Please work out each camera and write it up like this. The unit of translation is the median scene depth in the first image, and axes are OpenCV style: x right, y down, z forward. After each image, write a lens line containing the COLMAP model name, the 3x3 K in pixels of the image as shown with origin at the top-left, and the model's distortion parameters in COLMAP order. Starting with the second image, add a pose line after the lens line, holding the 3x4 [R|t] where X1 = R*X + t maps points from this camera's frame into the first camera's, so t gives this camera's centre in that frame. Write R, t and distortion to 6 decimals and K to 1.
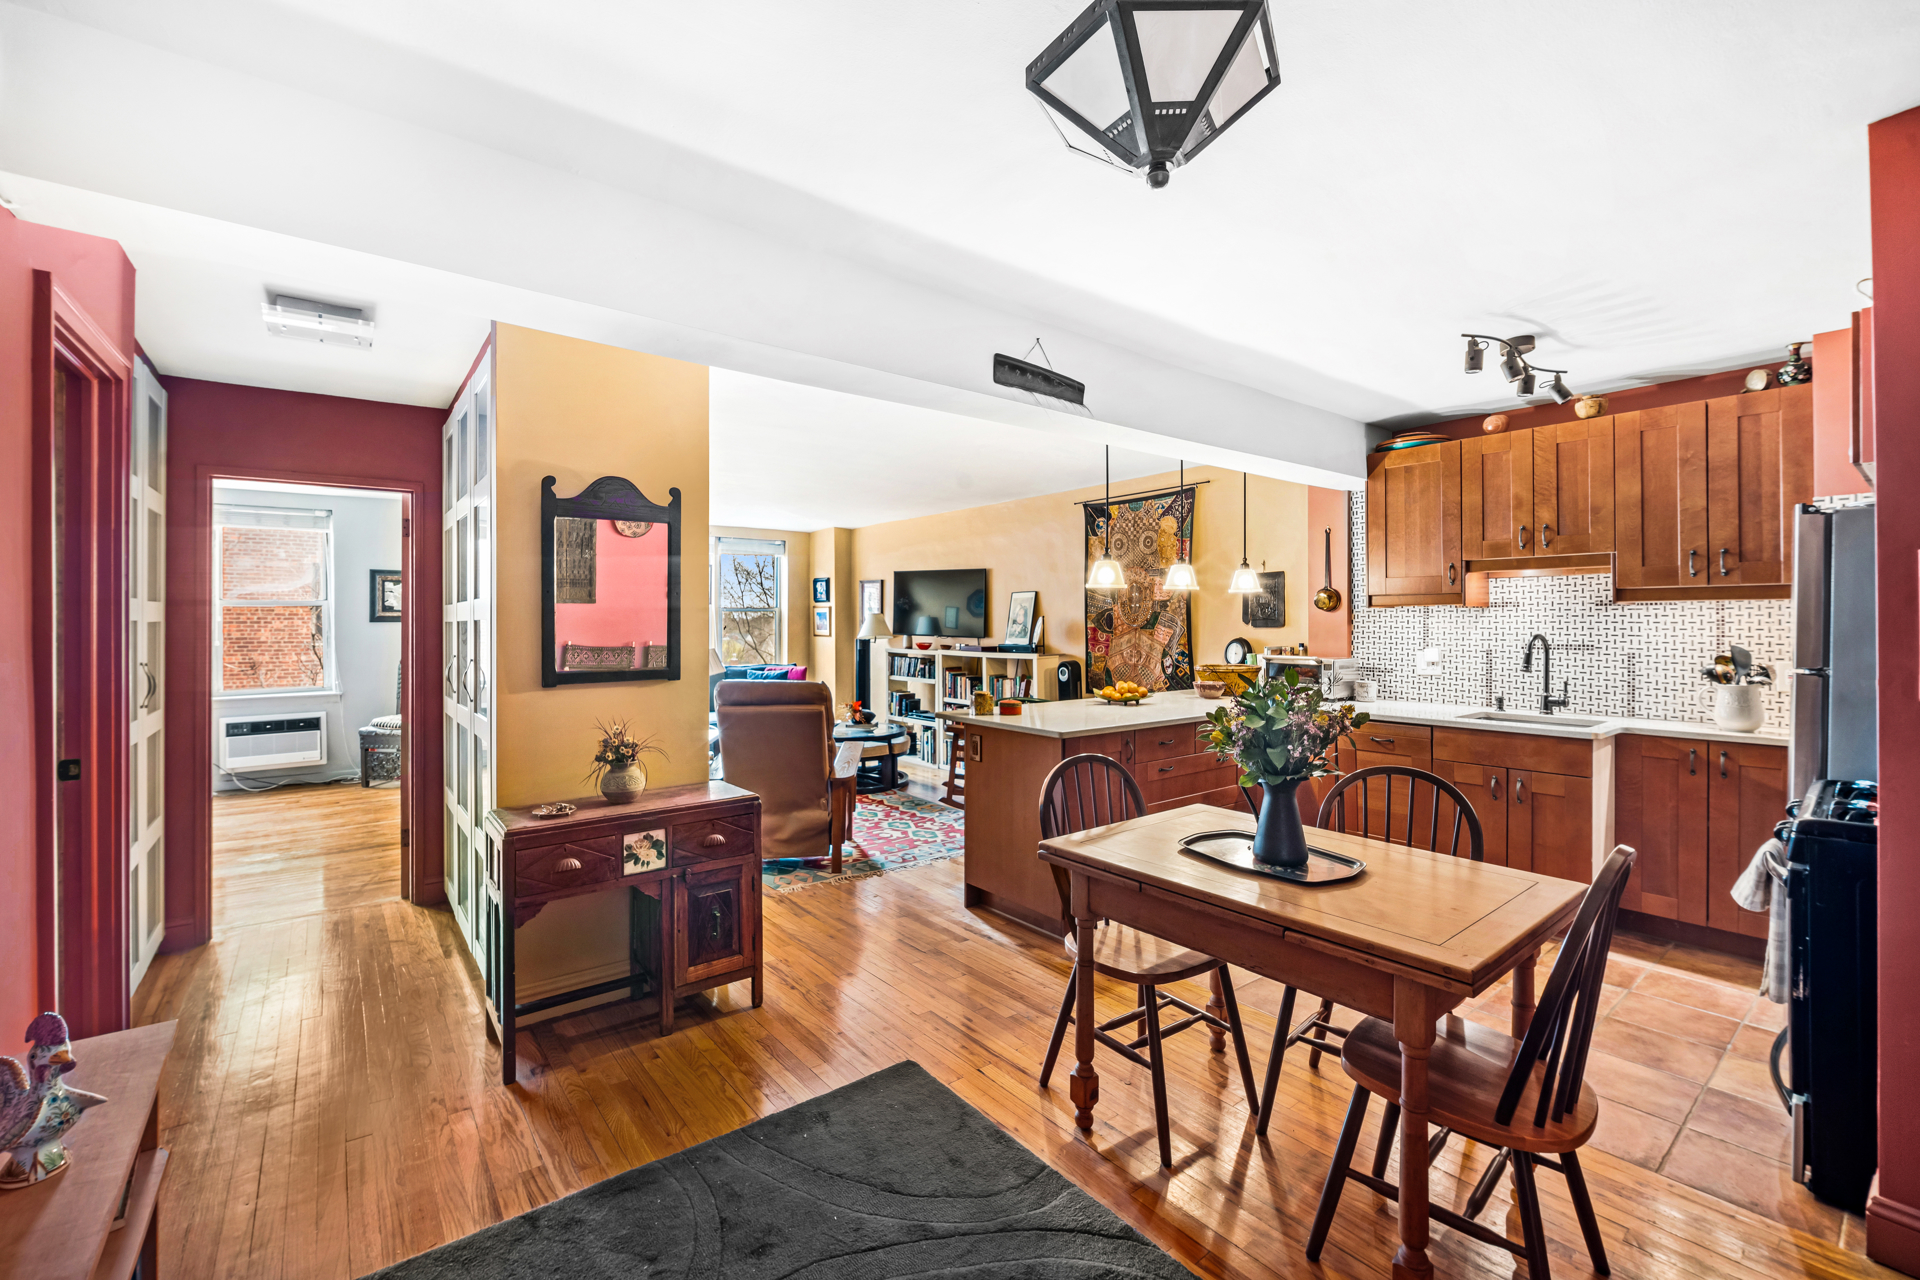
lens RADIAL K [[782.3, 0, 959.6], [0, 782.3, 627.4], [0, 0, 1]] dist [-0.004043, 0.000289]
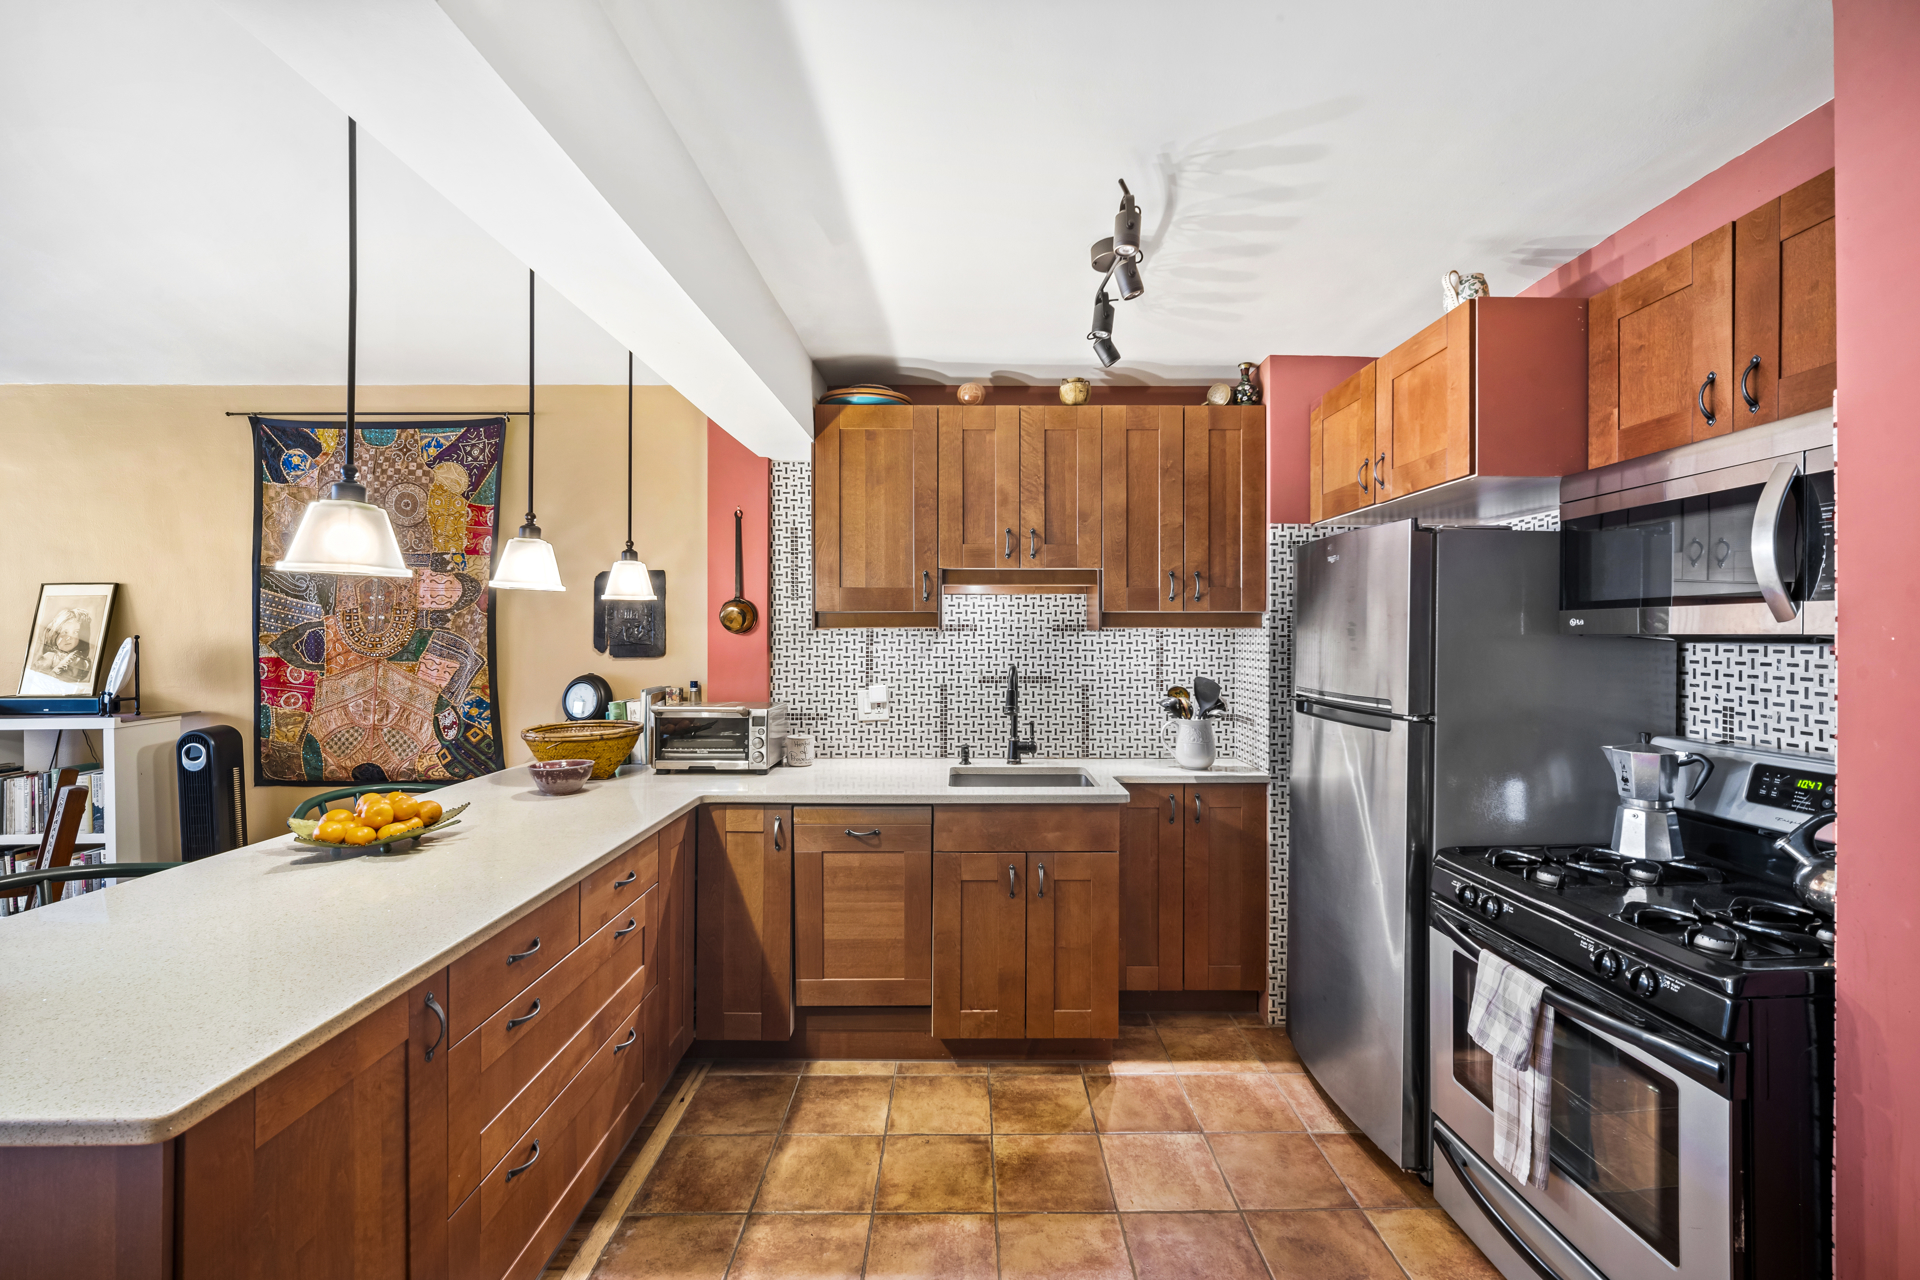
lens RADIAL K [[782.3, 0, 968.4], [0, 782.3, 630.1], [0, 0, 1]] dist [-0.004043, 0.000289]
pose [[0.615386, 0.005523, 0.788207, 0.068767], [0.003413, 0.999947, -0.009671, -0.017907], [-0.788219, 0.008642, 0.615335, 0.470601]]
